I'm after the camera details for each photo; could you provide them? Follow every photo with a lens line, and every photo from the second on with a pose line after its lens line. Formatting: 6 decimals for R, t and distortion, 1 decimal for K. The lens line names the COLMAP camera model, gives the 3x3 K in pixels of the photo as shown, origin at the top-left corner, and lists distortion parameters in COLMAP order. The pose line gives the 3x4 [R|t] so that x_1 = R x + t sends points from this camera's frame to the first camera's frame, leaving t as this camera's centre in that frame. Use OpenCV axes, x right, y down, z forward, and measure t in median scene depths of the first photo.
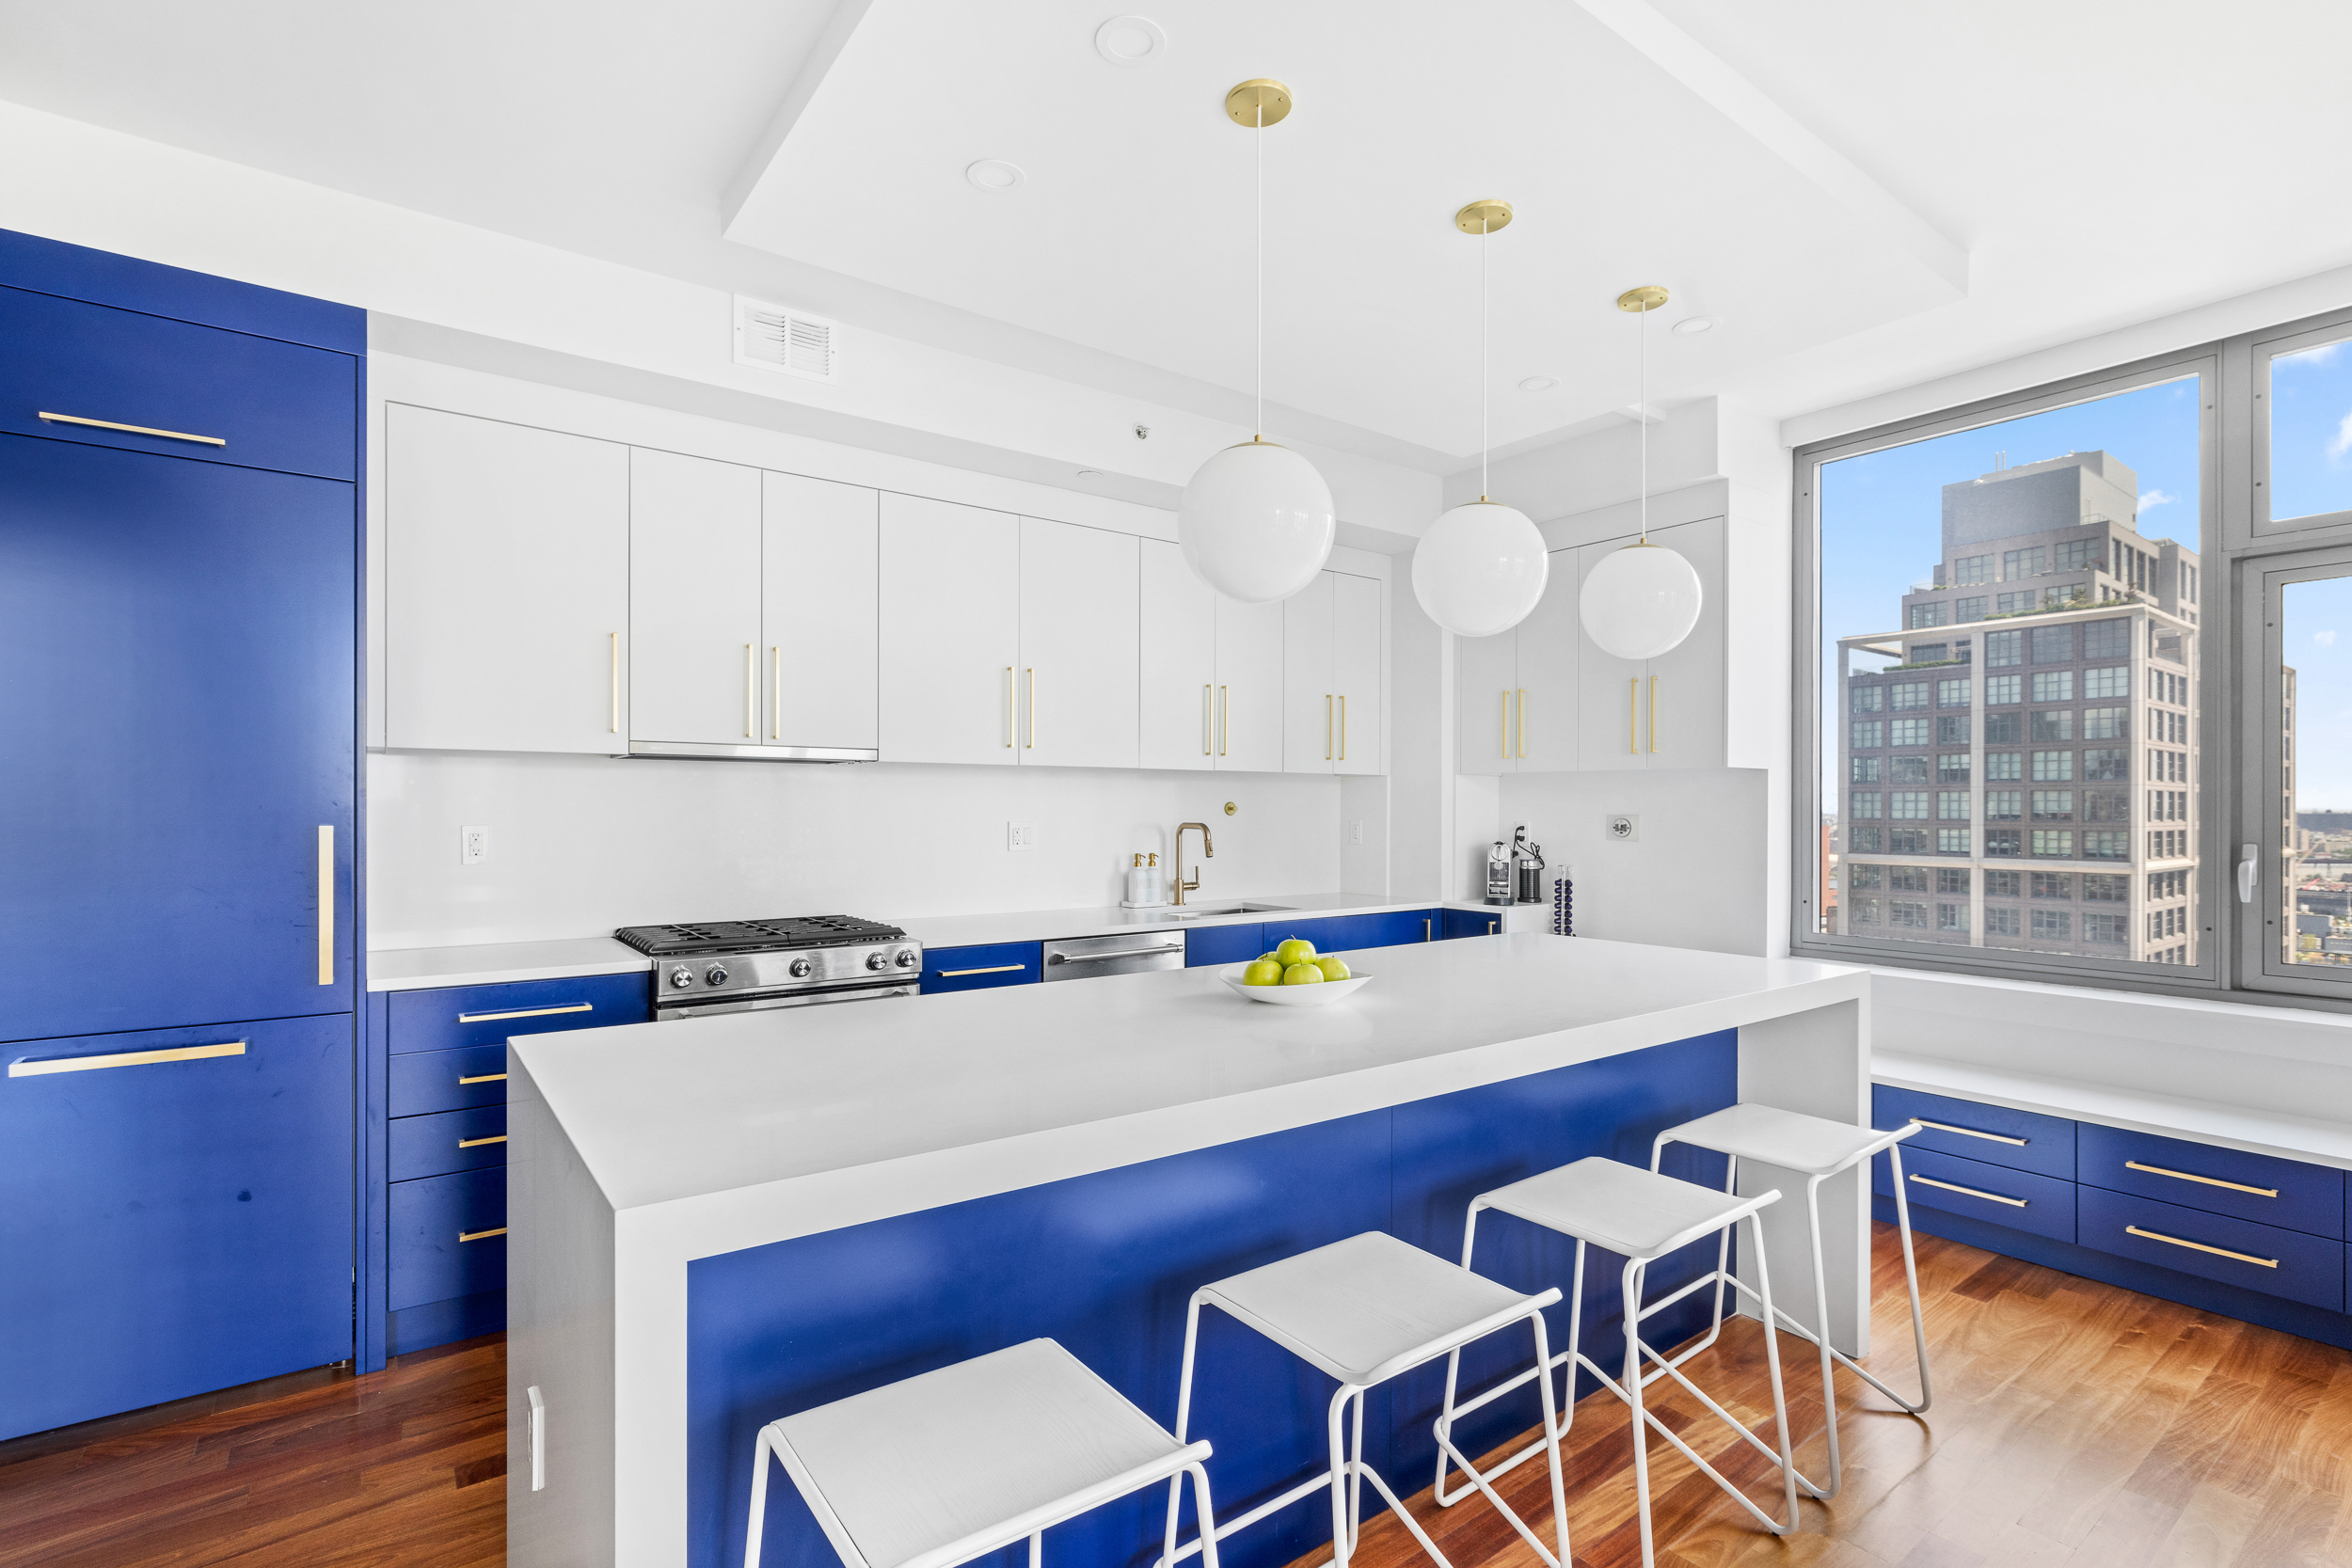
lens RADIAL K [[1085.7, 0, 1185.3], [0, 1085.7, 812.0], [0, 0, 1]] dist [-0.001042, -0.000017]
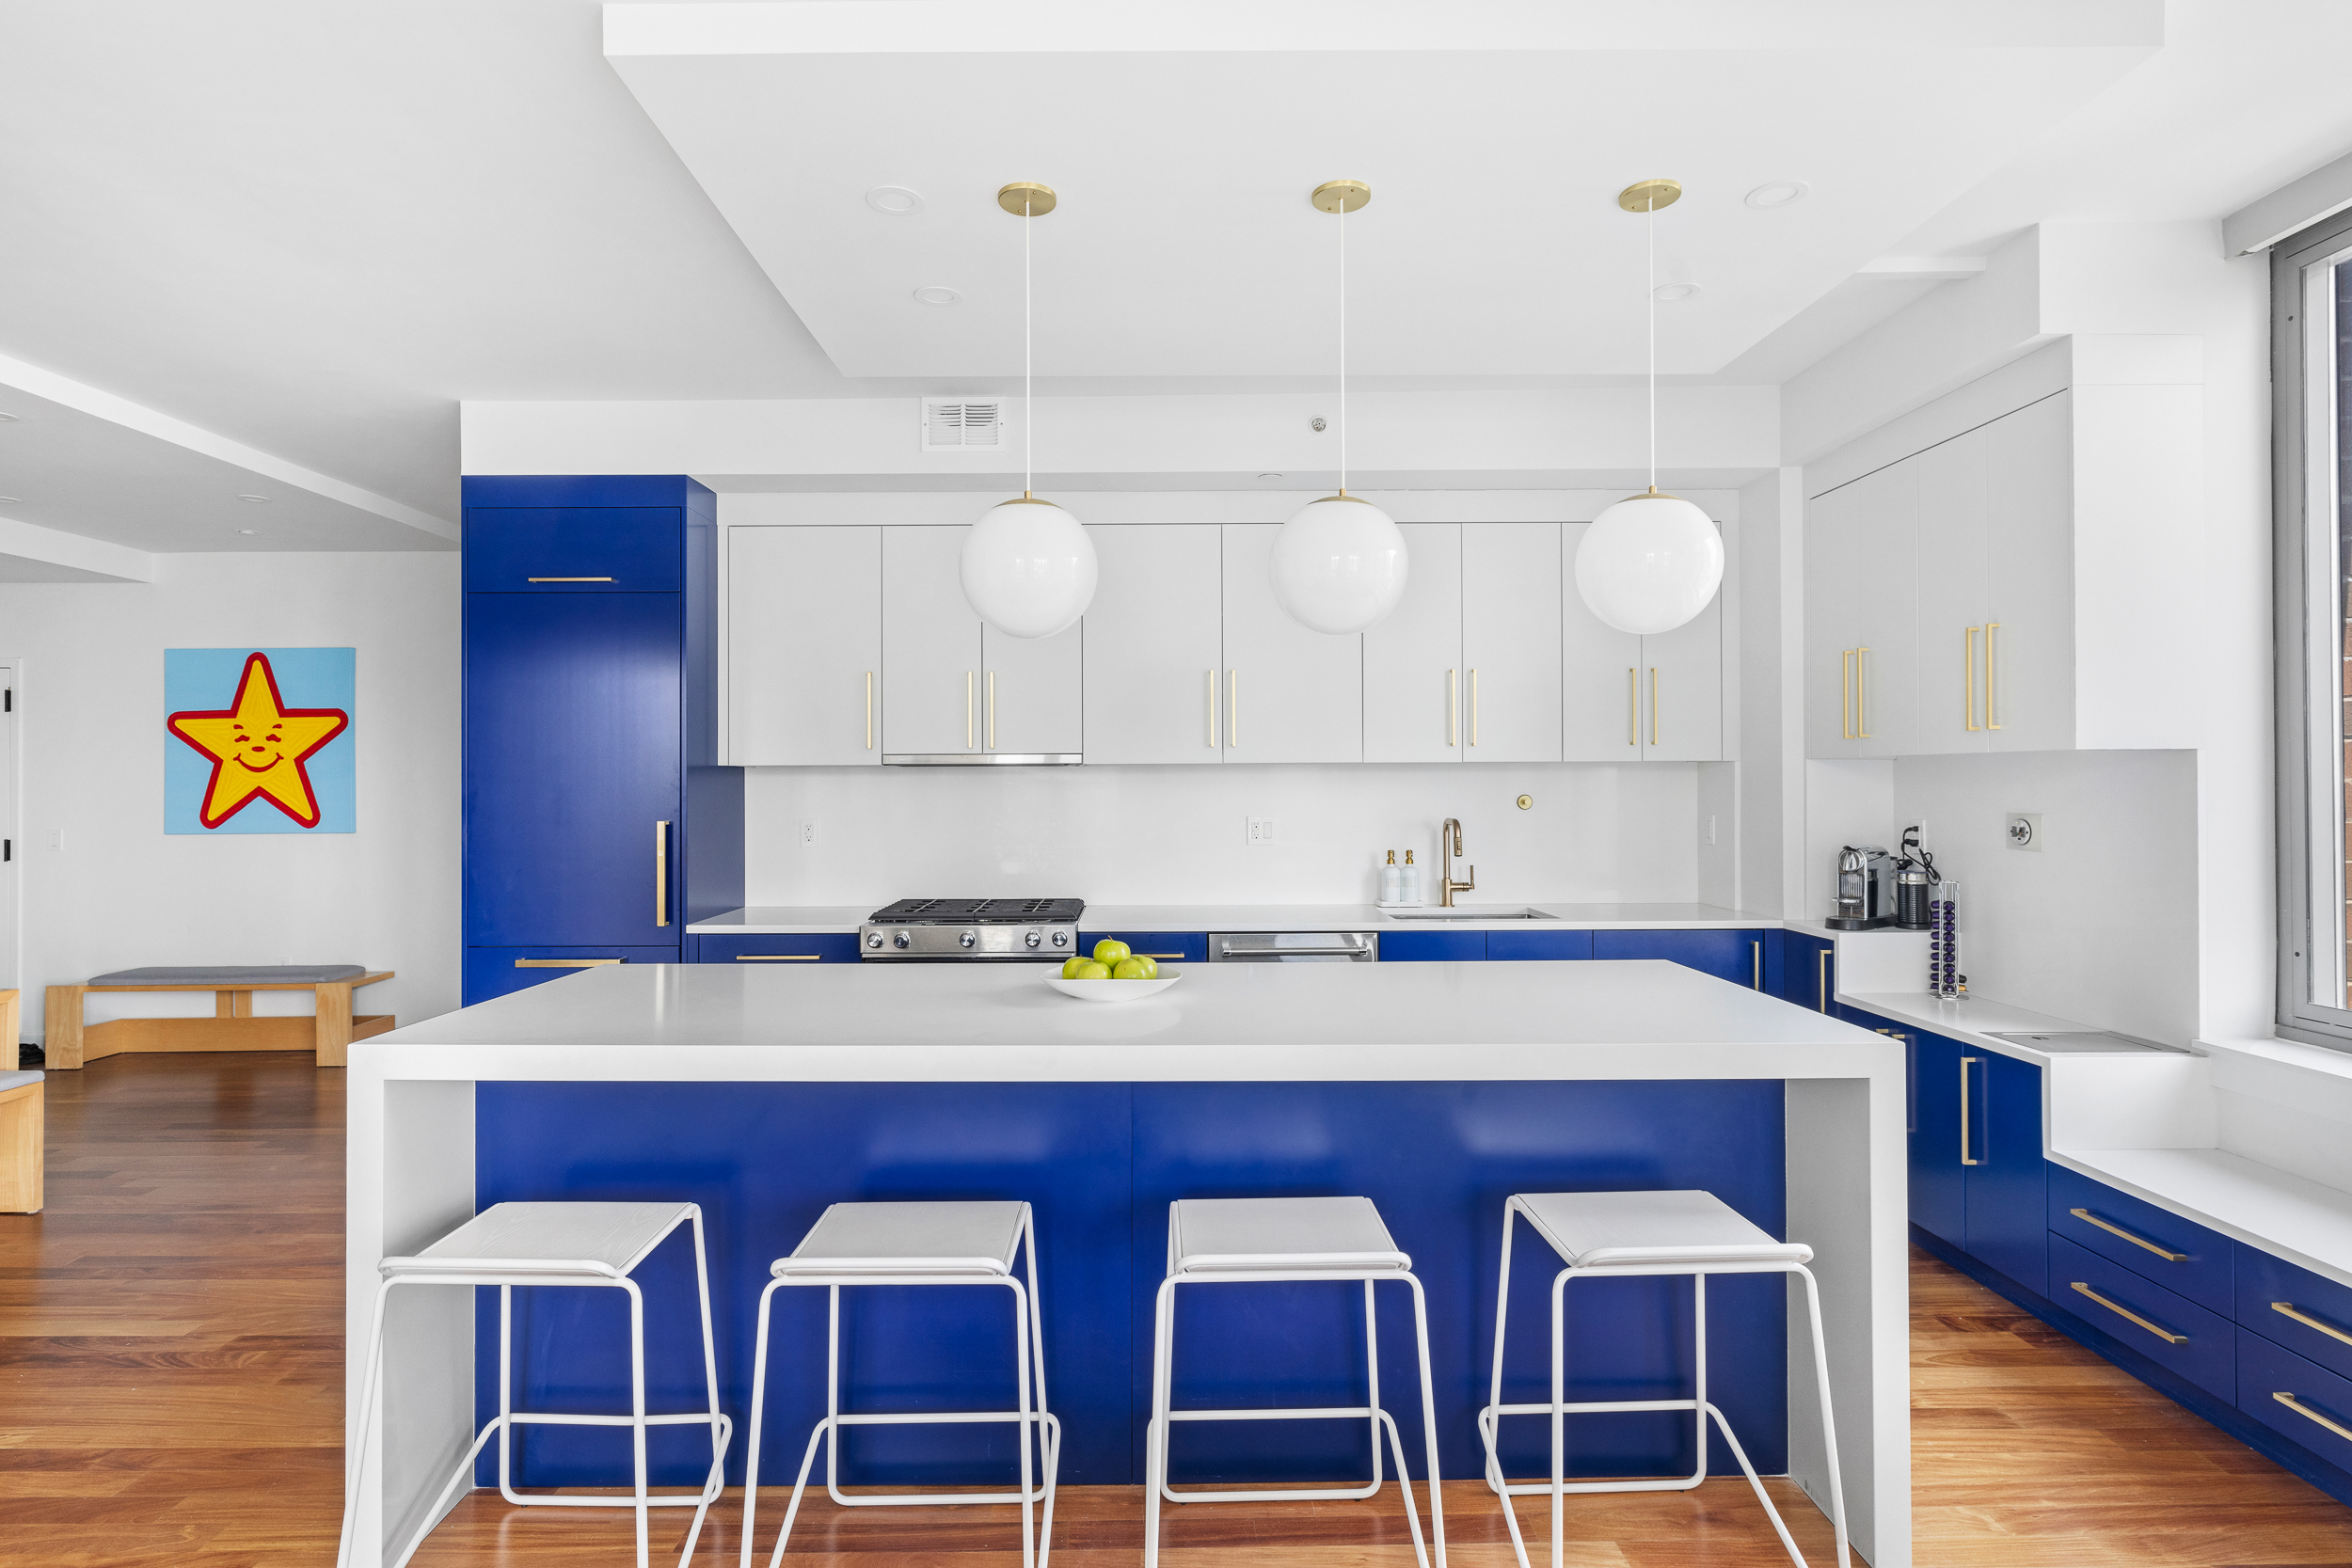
lens RADIAL K [[1184.1, 0, 1176.0], [0, 1184.1, 784.0], [0, 0, 1]] dist [0.002159, 0.000241]
pose [[0.811197, -0.006463, -0.584737, 0.442841], [0.003489, 0.999975, -0.006213, -0.015258], [0.584763, 0.003000, 0.811199, 0.046225]]
